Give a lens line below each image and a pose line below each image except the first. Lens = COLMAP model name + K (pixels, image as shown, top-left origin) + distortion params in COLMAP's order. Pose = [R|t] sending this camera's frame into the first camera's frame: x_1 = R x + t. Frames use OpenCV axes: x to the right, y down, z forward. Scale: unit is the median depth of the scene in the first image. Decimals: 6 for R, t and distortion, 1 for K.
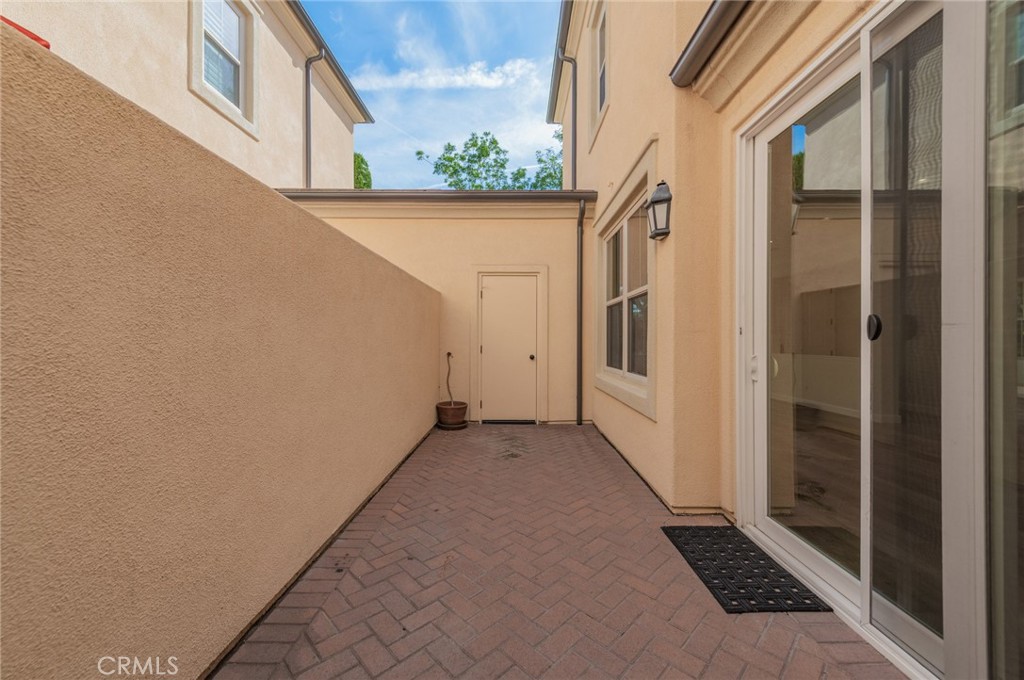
lens RADIAL K [[400.0, 0, 512.0], [0, 400.0, 340.0], [0, 0, 1]] dist [0.015343, -0.007037]
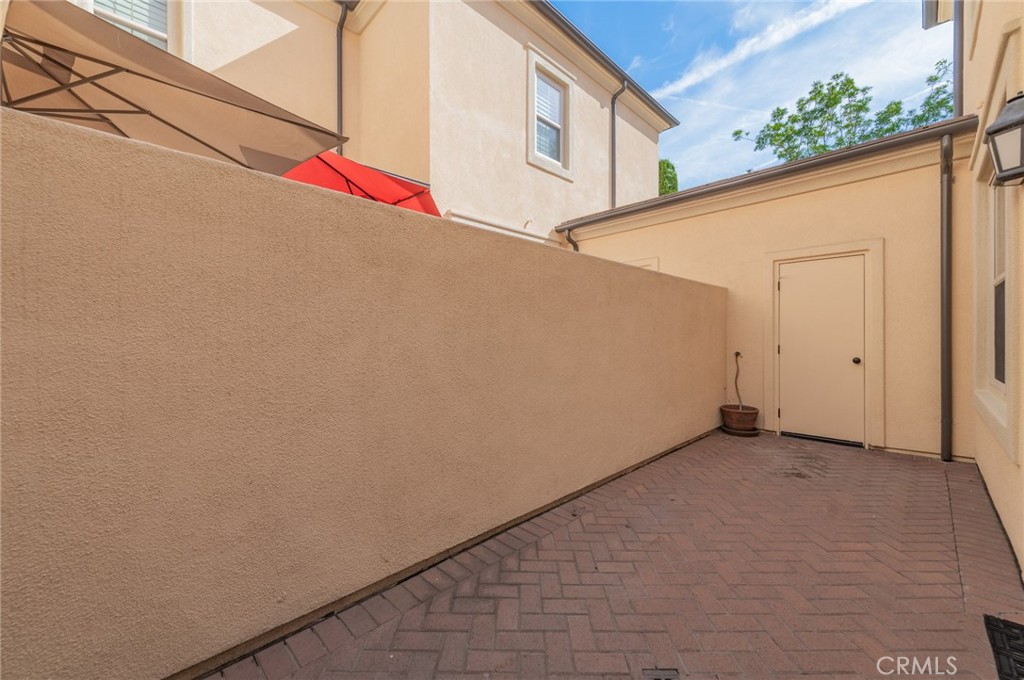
lens RADIAL K [[400.0, 0, 512.0], [0, 400.0, 340.0], [0, 0, 1]] dist [0.015343, -0.007037]
pose [[0.697420, 0.000063, -0.716663, 0.147310], [0.002800, 0.999992, 0.002813, -0.000956], [0.716657, -0.003969, 0.697414, -0.021759]]
